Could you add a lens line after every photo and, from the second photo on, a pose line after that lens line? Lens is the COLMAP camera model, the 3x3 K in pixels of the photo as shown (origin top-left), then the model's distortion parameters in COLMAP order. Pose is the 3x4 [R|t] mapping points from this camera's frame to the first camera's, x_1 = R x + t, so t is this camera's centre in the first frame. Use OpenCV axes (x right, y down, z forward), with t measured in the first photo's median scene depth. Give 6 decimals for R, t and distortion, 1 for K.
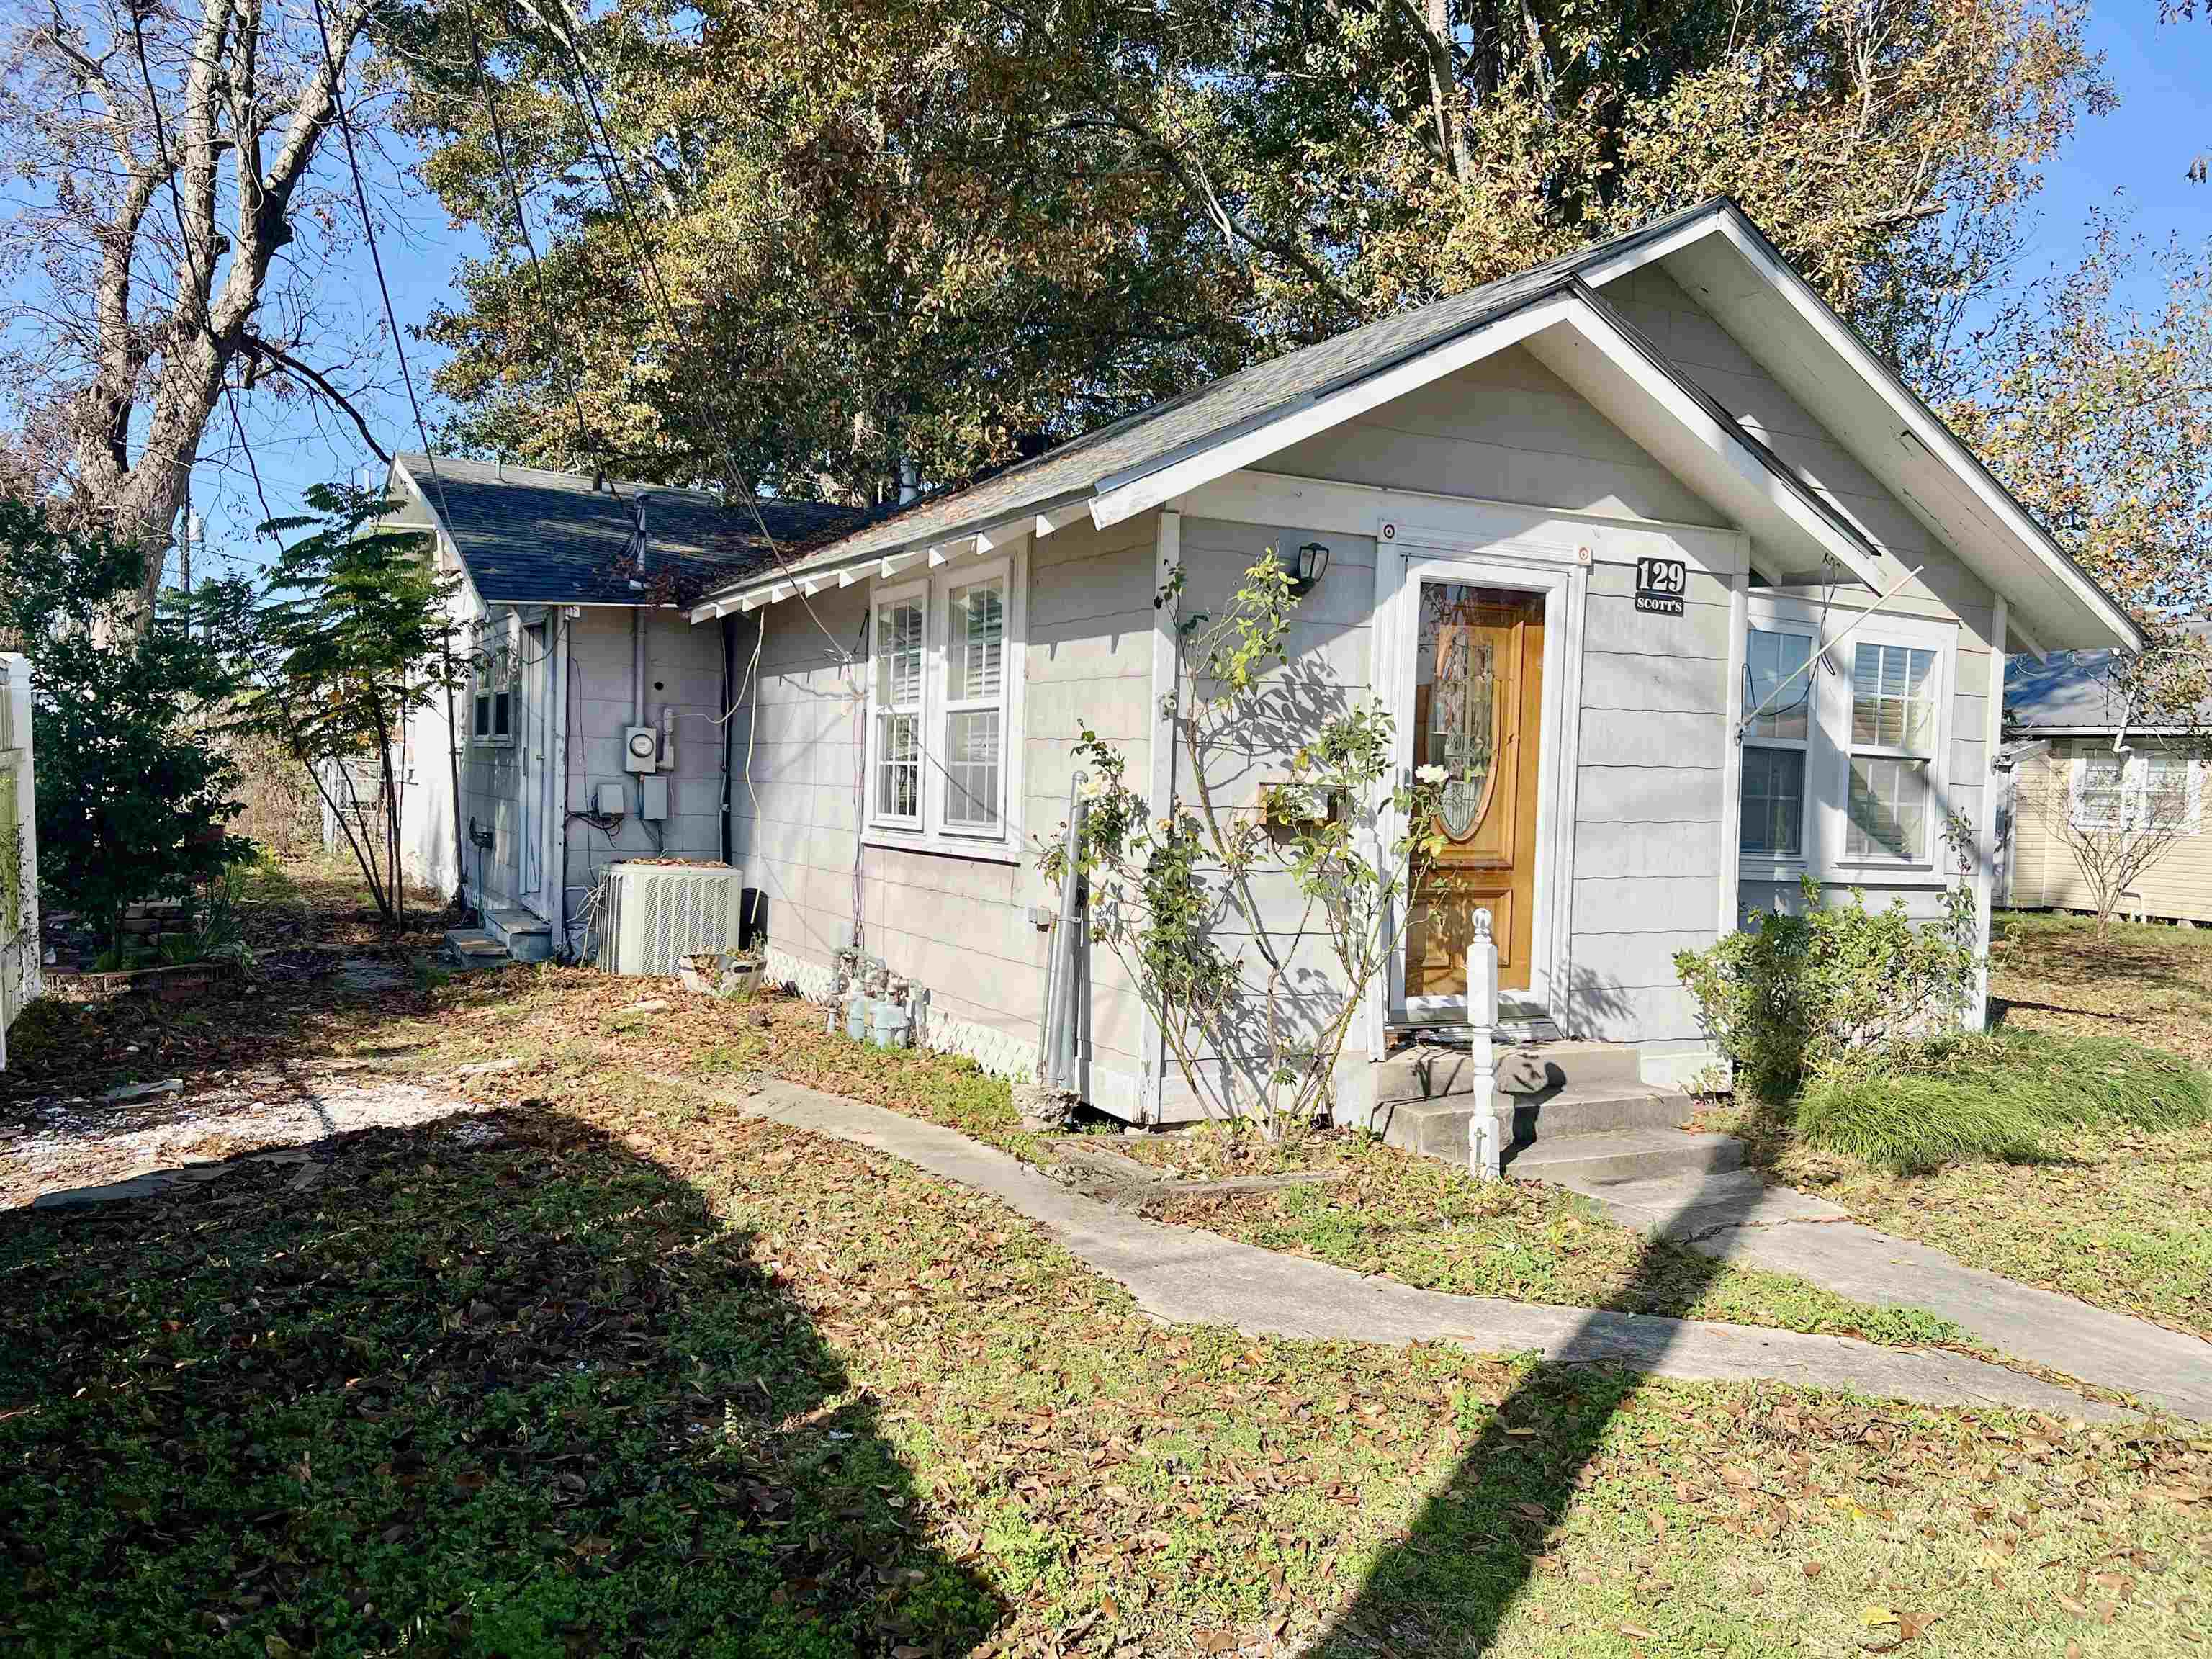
lens RADIAL K [[1670.6, 0, 1106.0], [0, 1670.6, 829.5], [0, 0, 1]] dist [0.214145, -0.331373]
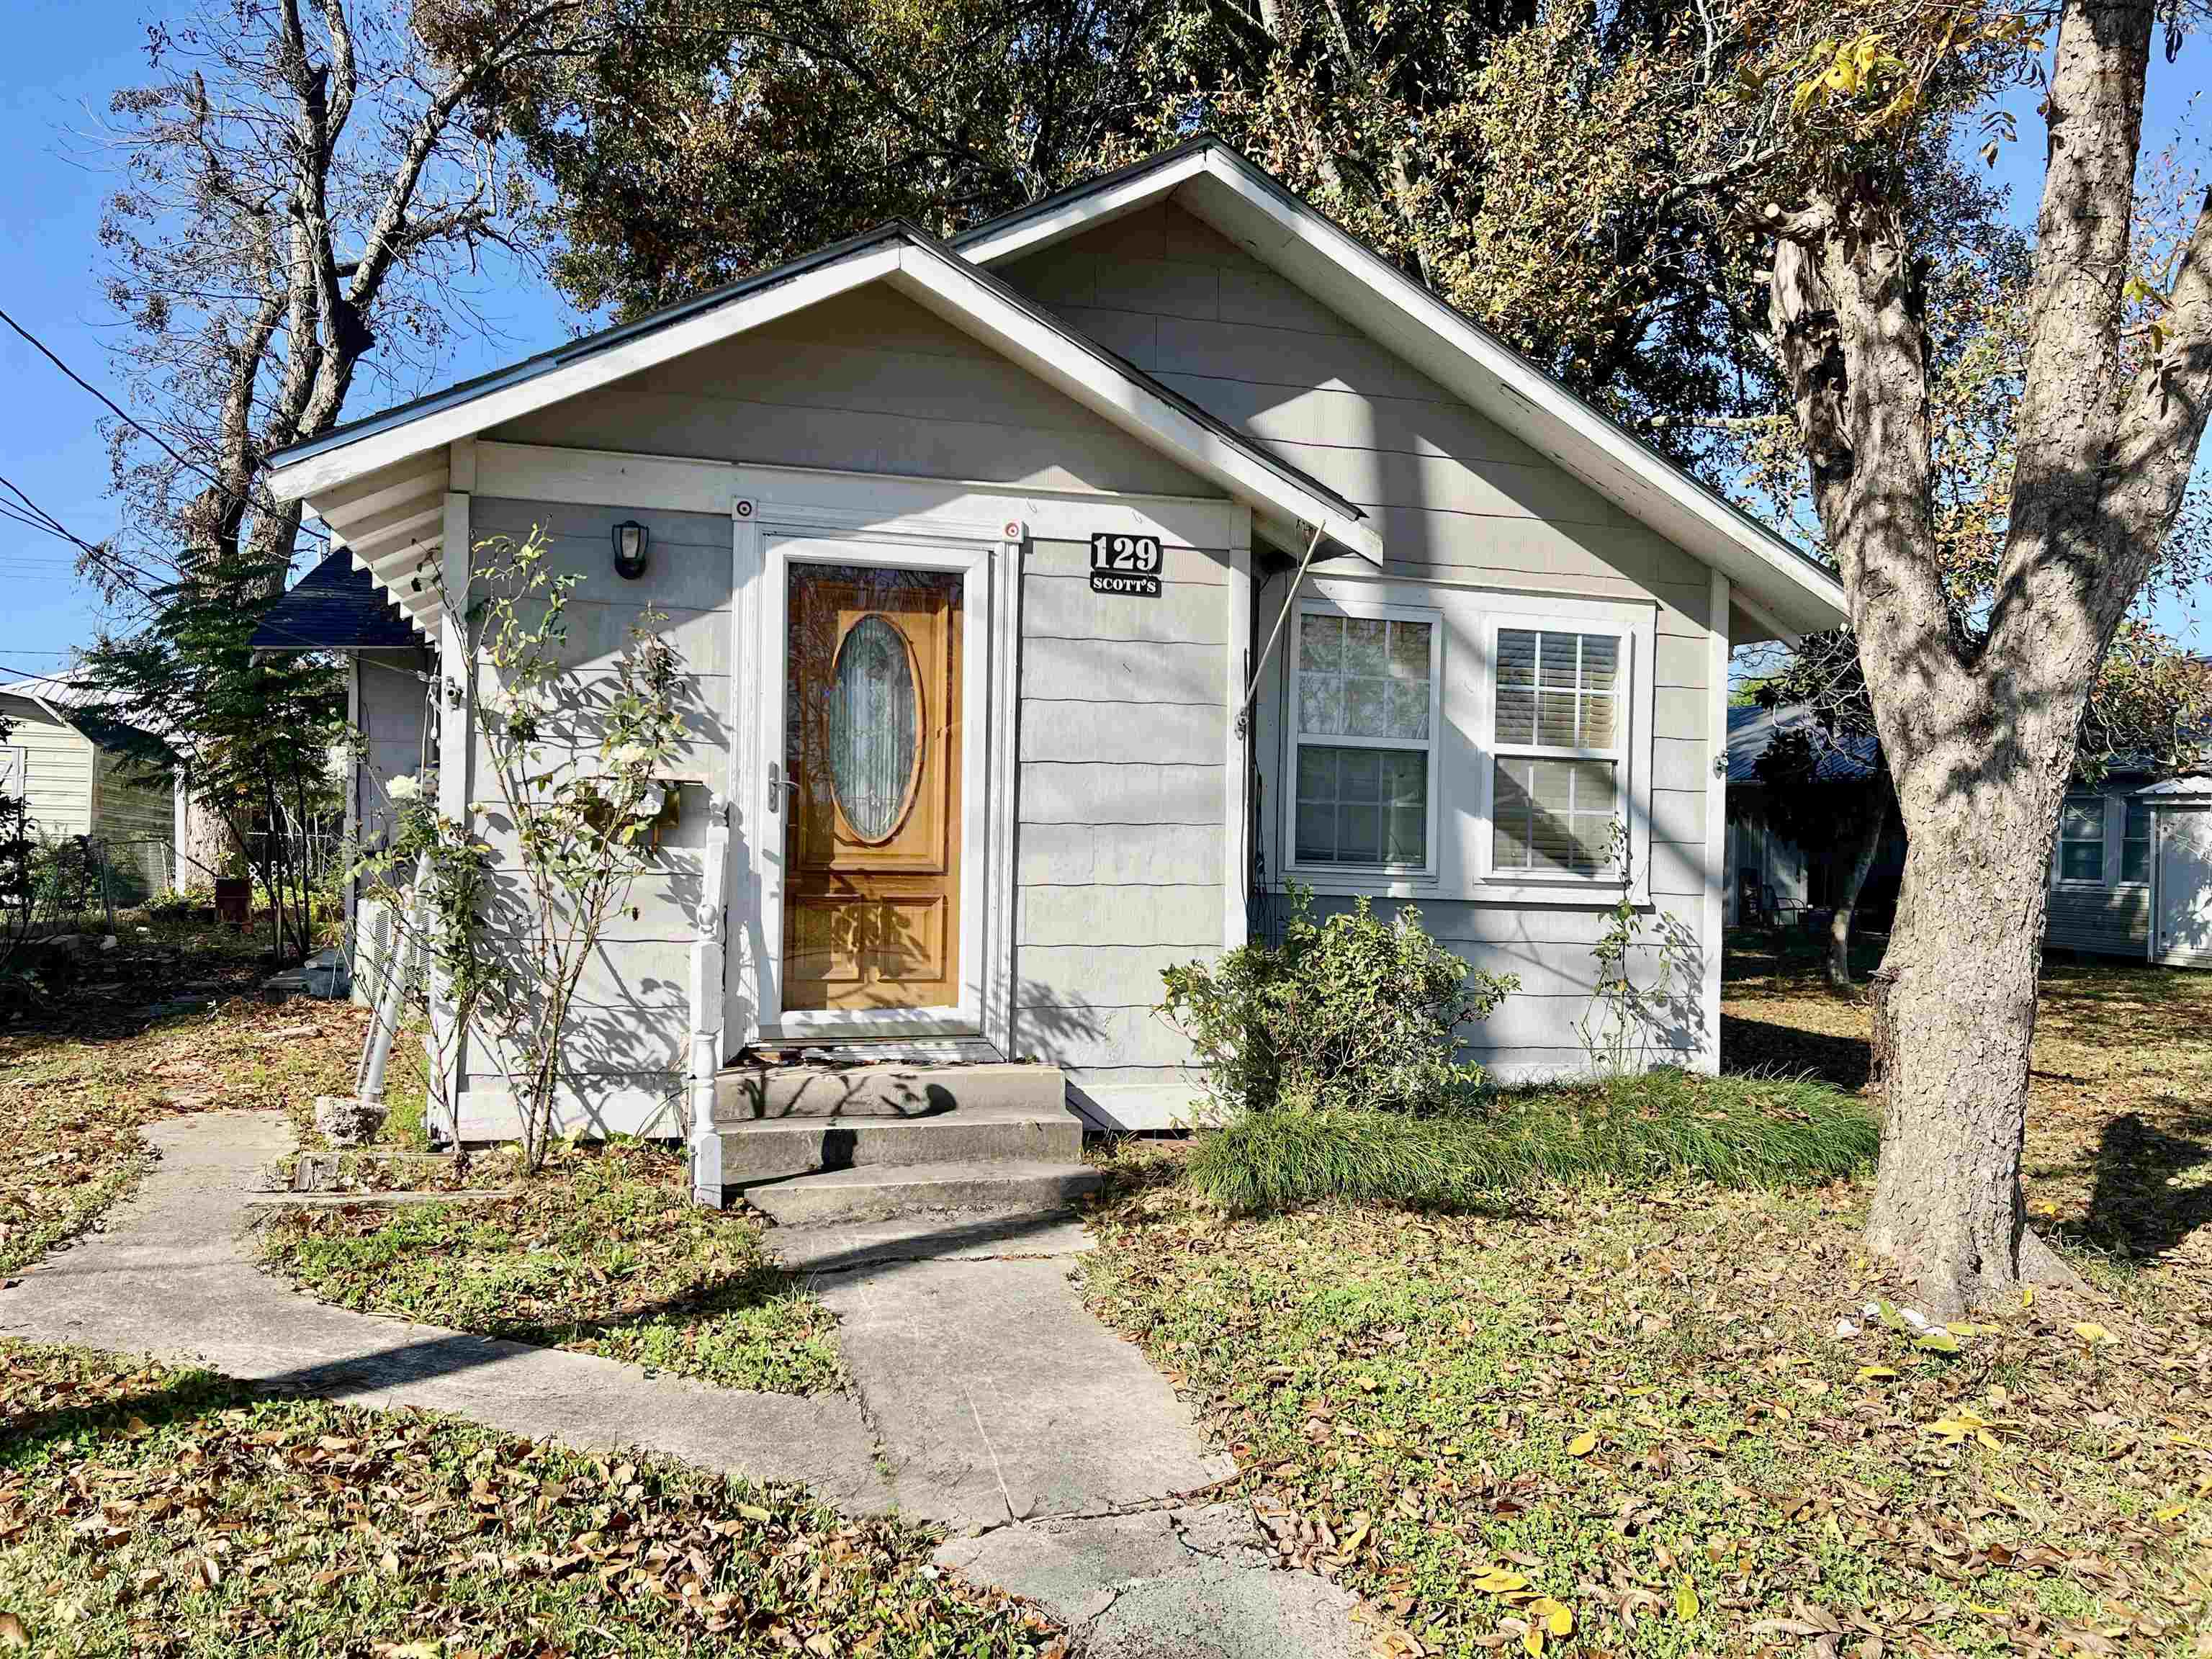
lens RADIAL K [[1670.6, 0, 1106.0], [0, 1670.6, 829.5], [0, 0, 1]] dist [0.214145, -0.331373]
pose [[0.971436, -0.014652, -0.236848, 0.544603], [0.003771, 0.998919, -0.046328, 0.041822], [0.237271, 0.044112, 0.970442, 0.138644]]
